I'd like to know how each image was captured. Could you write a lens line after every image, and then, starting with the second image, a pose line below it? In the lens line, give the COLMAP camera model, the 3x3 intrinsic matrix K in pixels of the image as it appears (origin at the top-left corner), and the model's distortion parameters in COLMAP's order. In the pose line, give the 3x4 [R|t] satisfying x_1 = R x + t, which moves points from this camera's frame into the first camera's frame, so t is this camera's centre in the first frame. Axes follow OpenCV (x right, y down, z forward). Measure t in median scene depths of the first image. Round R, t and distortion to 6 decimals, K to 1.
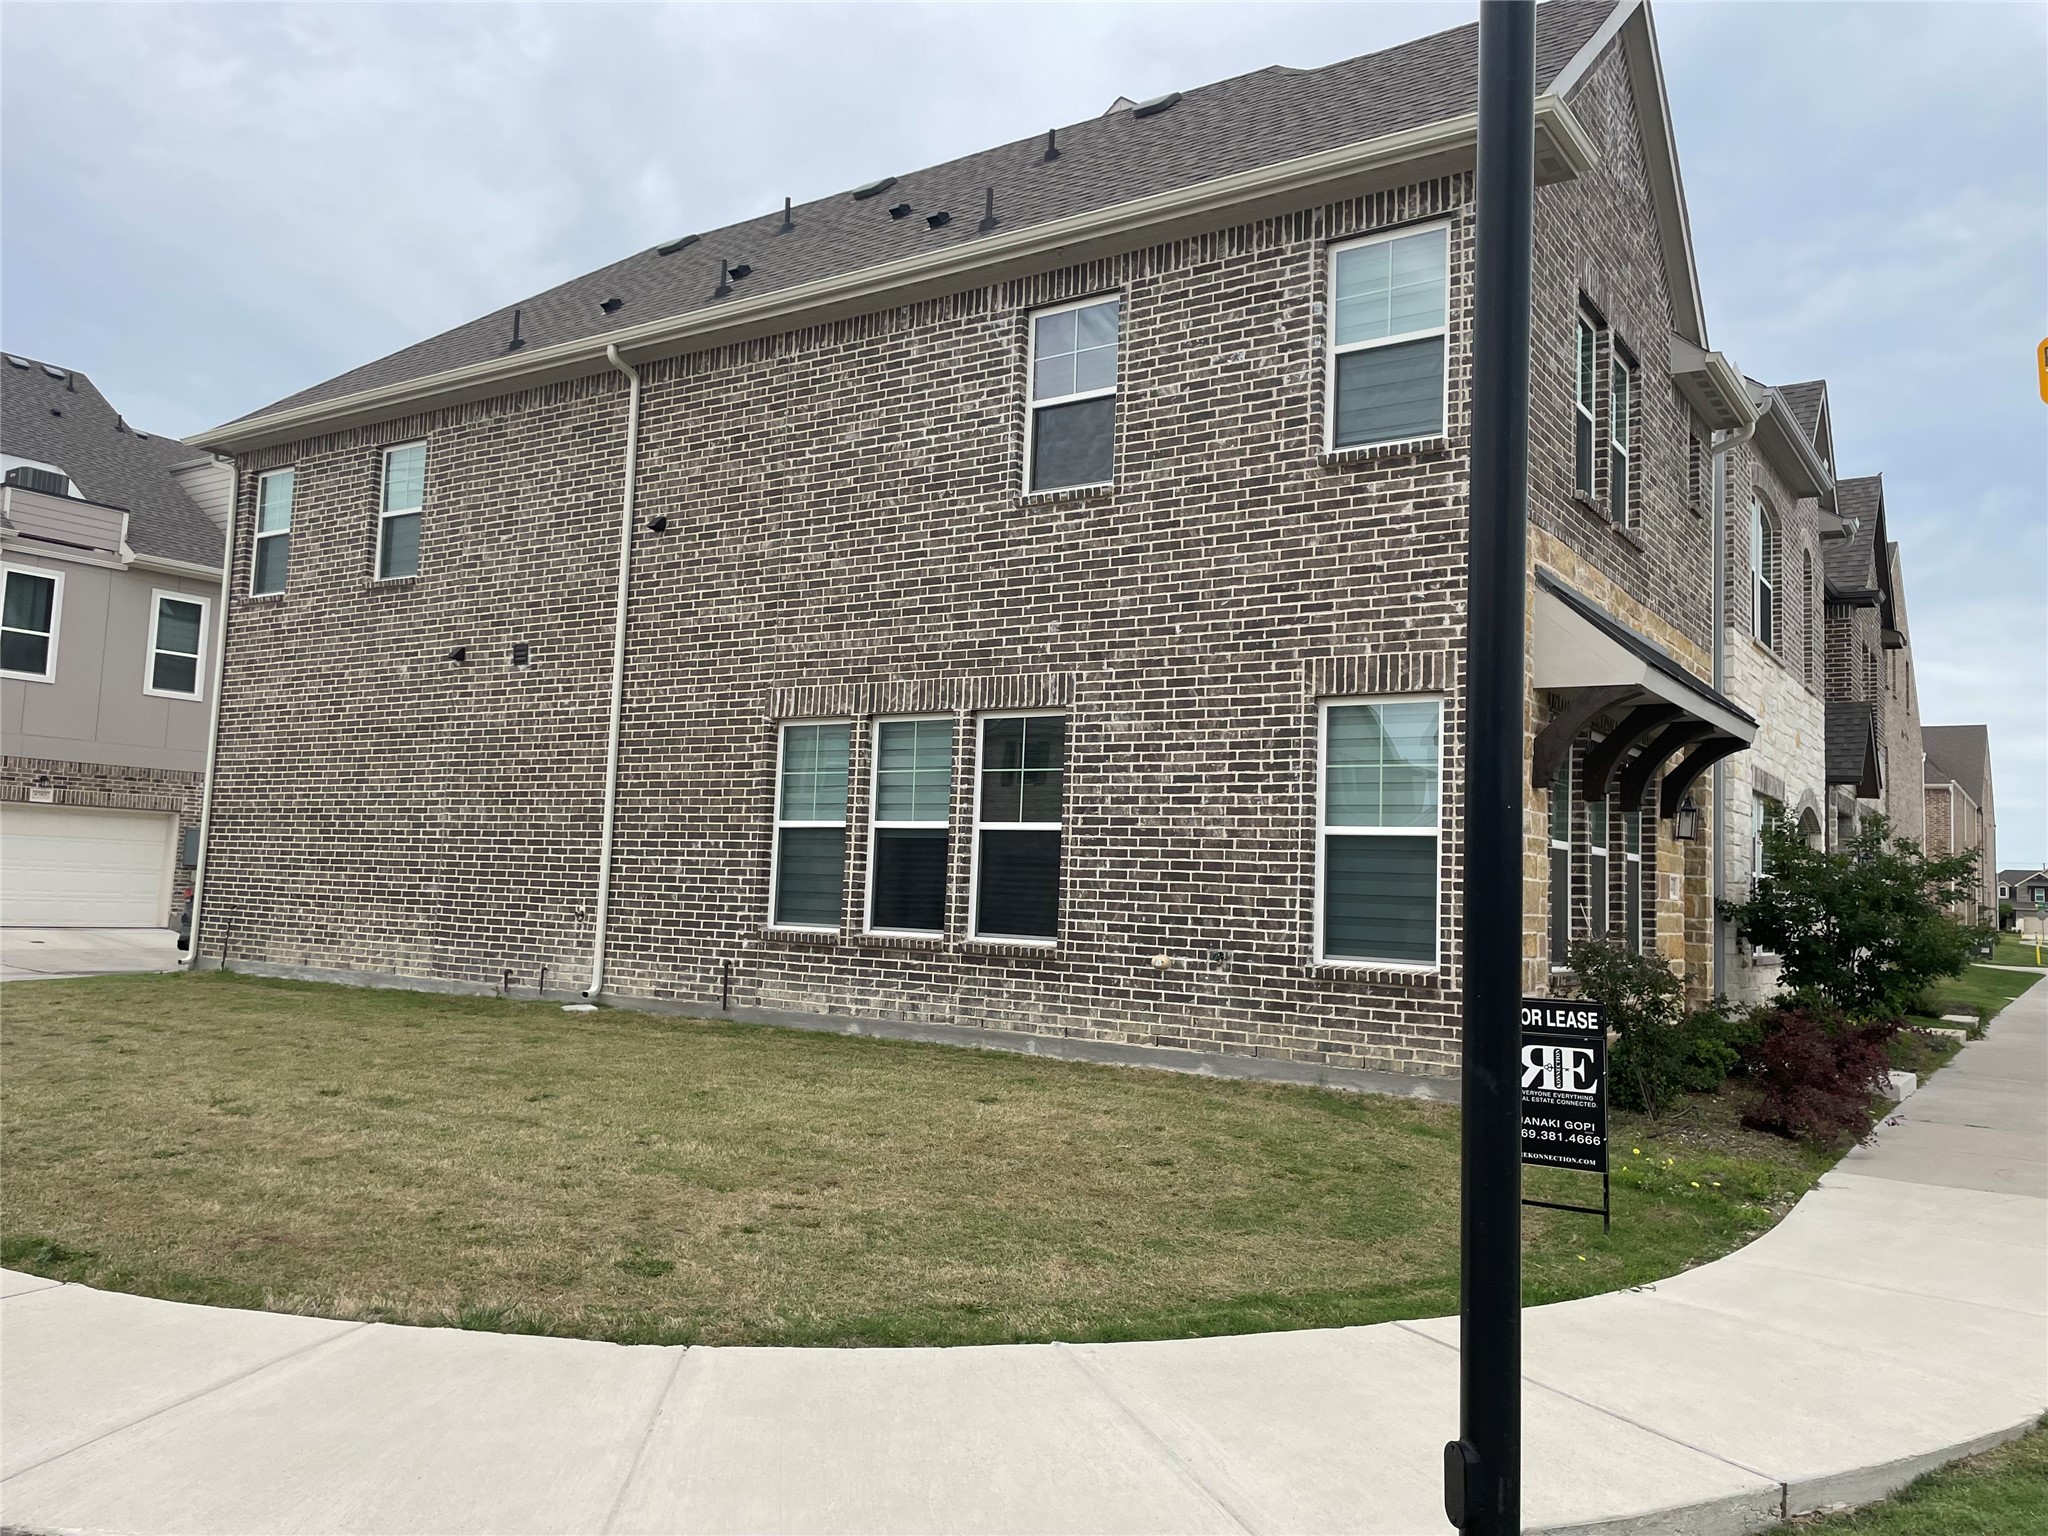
lens RADIAL K [[1559.7, 0, 1040.9], [0, 1559.7, 776.5], [0, 0, 1]] dist [0.078611, -0.103544]
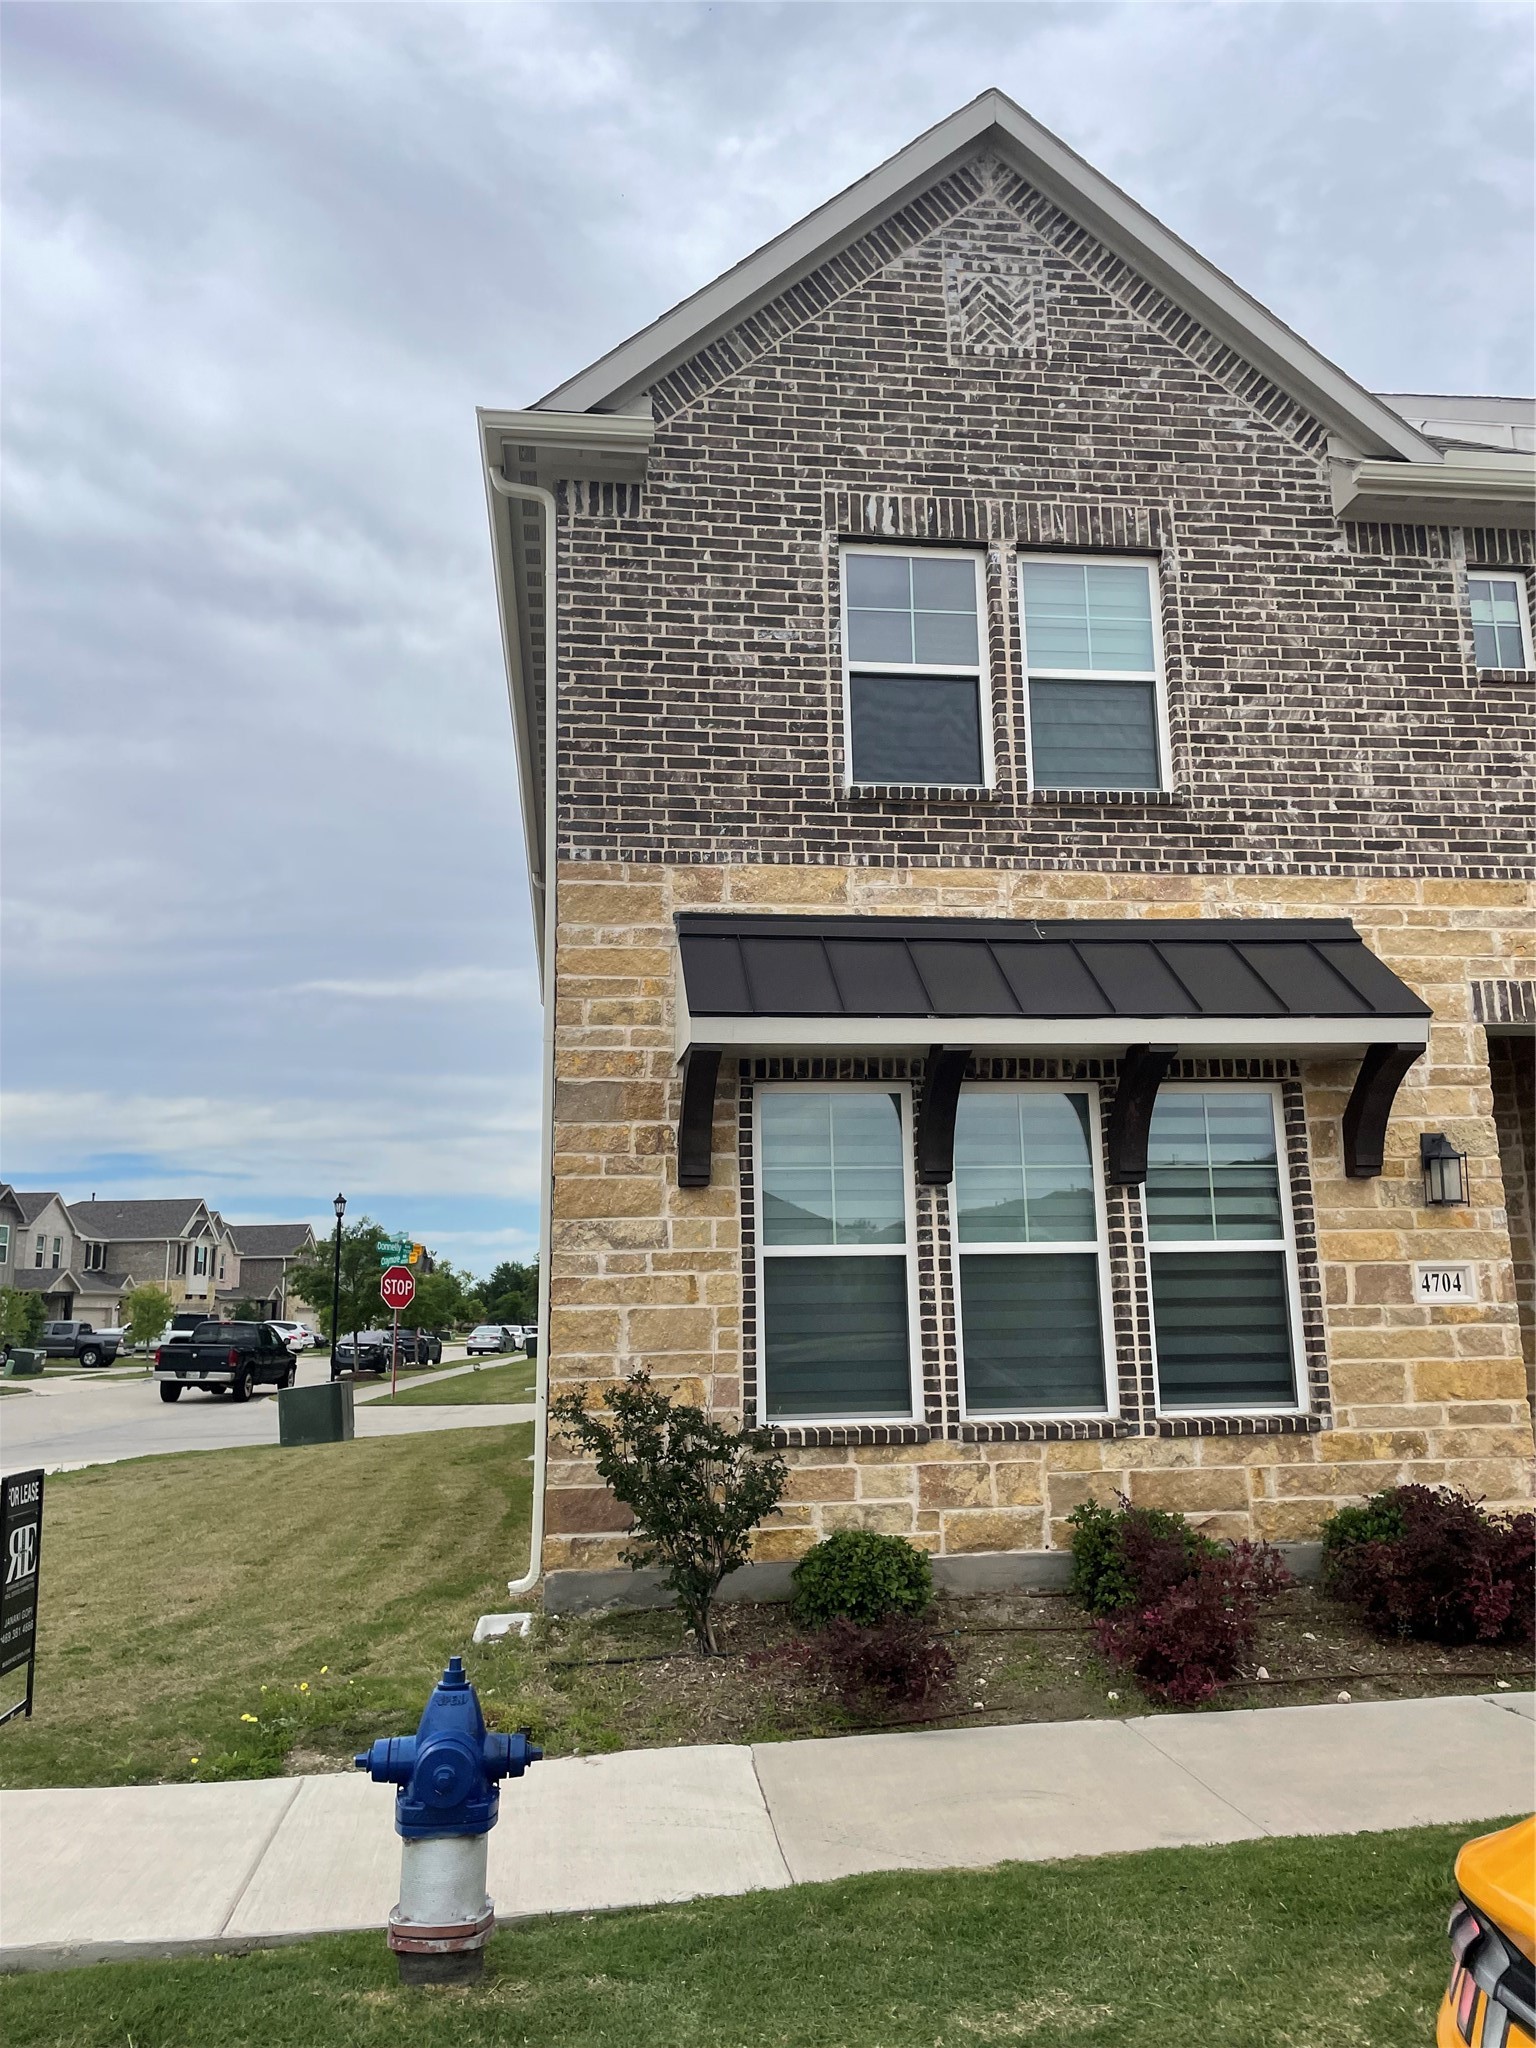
lens RADIAL K [[1559.7, 0, 776.8], [0, 1559.7, 1019.6], [0, 0, 1]] dist [0.078611, -0.103544]
pose [[0.658018, -0.190116, -0.728607, 0.915867], [0.103751, 0.981265, -0.162343, 0.055188], [0.745820, 0.031231, 0.665415, 0.498726]]
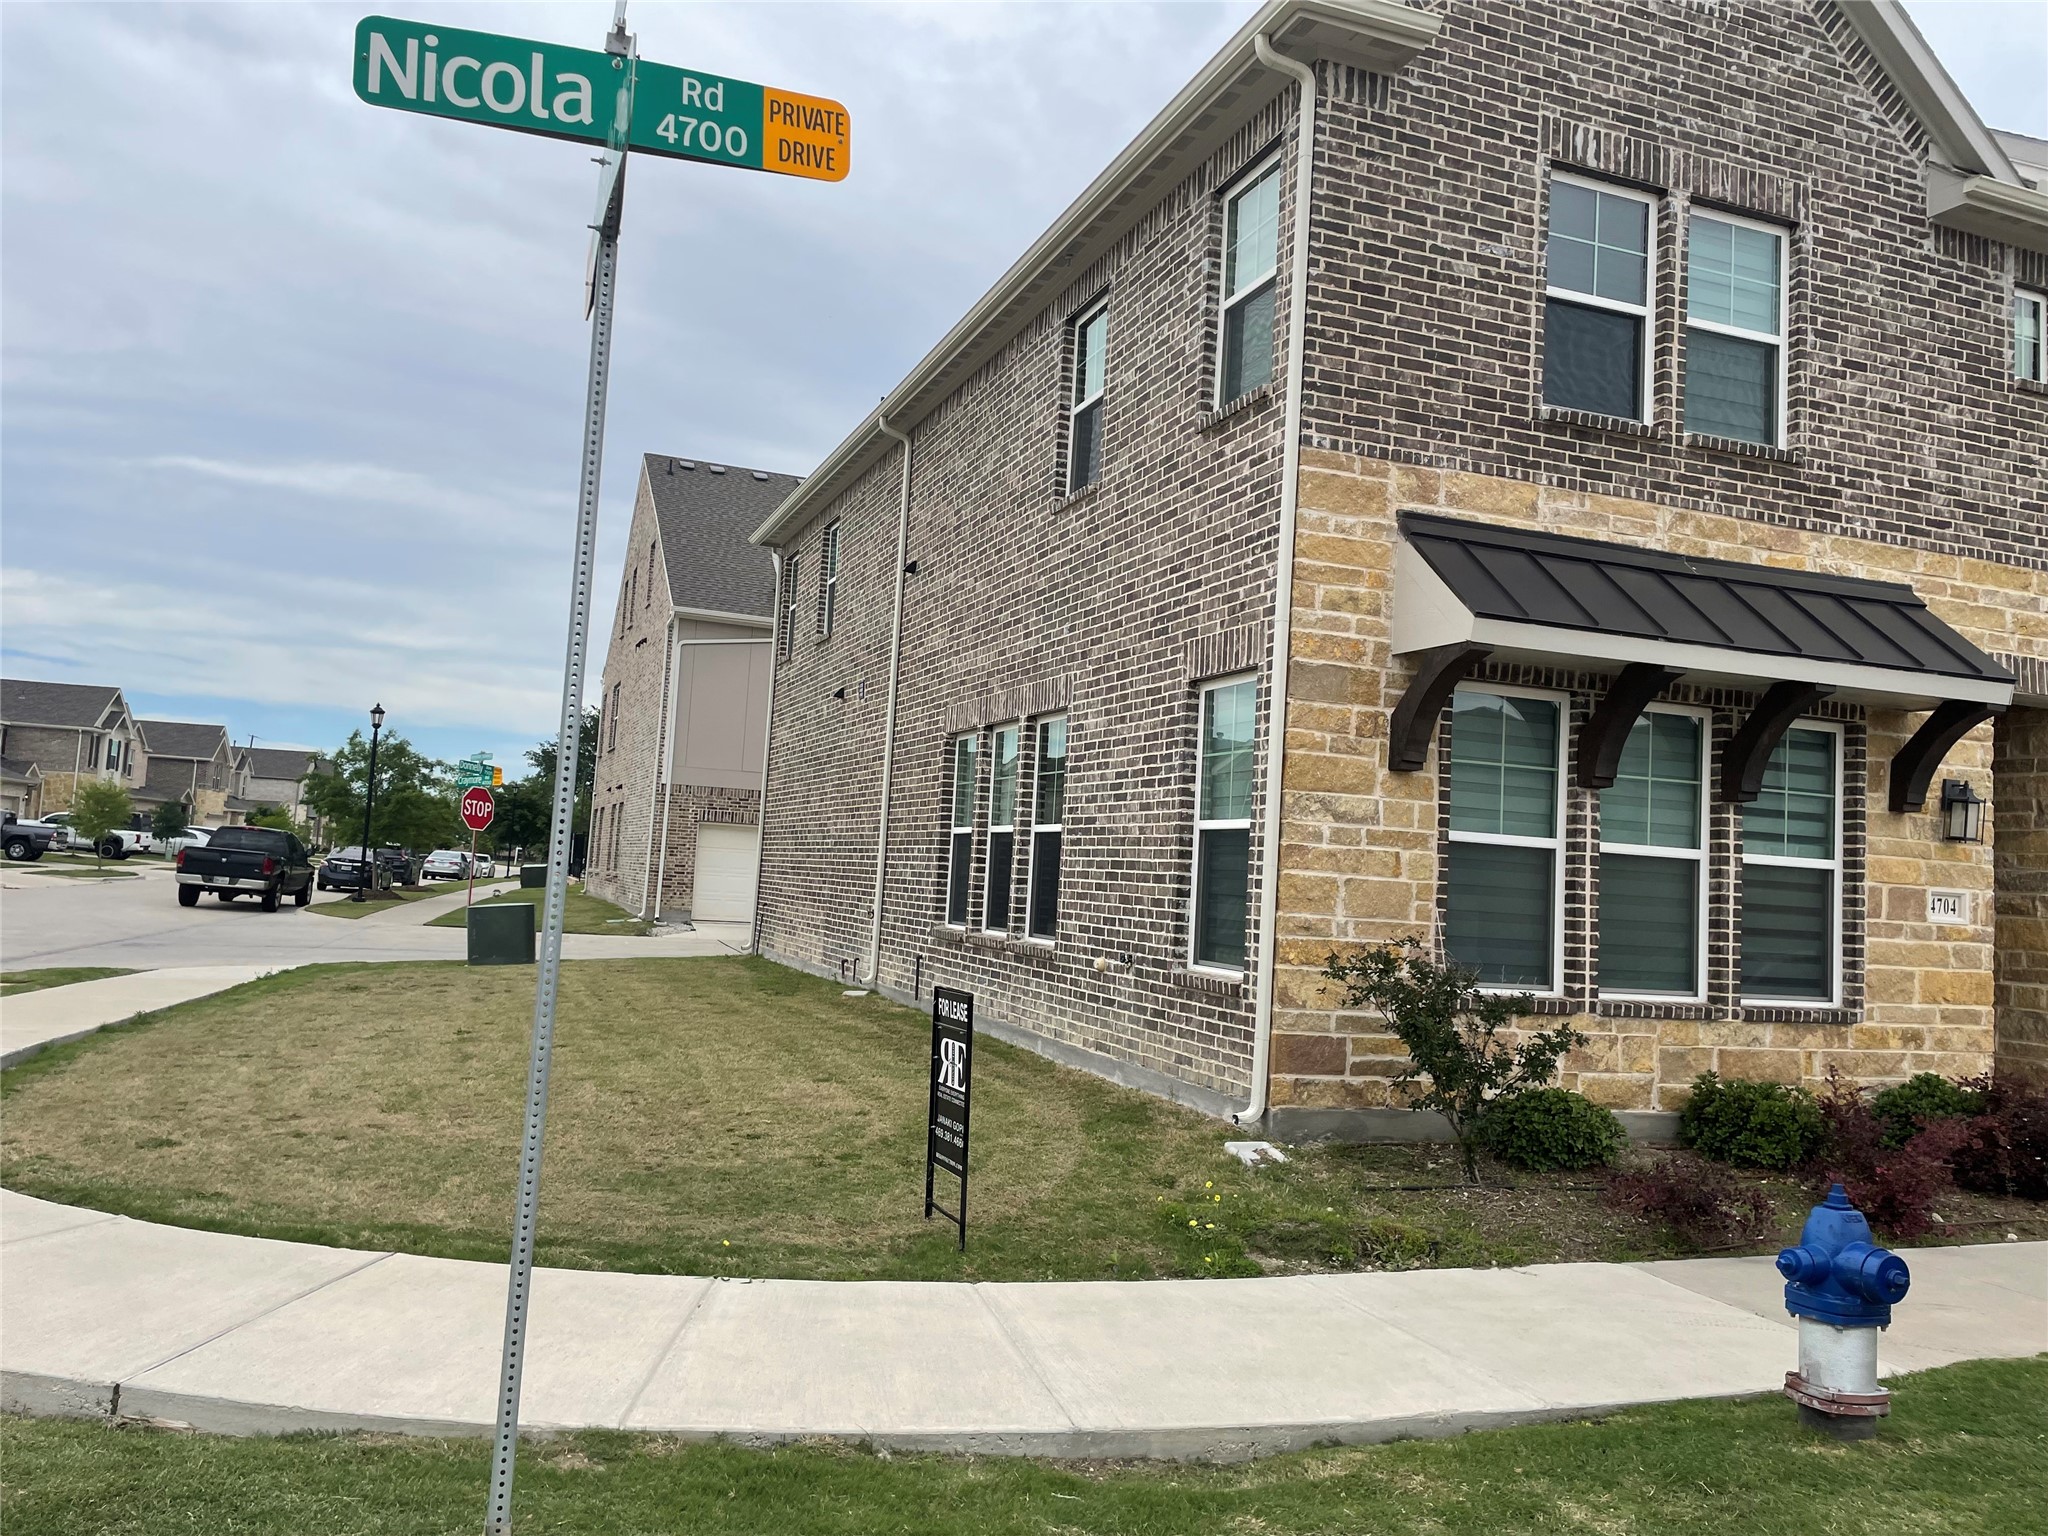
lens RADIAL K [[1559.7, 0, 1002.1], [0, 1559.7, 761.2], [0, 0, 1]] dist [0.078611, -0.103544]
pose [[0.805994, -0.036536, -0.590795, 0.631730], [0.019114, 0.999179, -0.035714, 0.027192], [0.591615, 0.017493, 0.806031, 0.186361]]
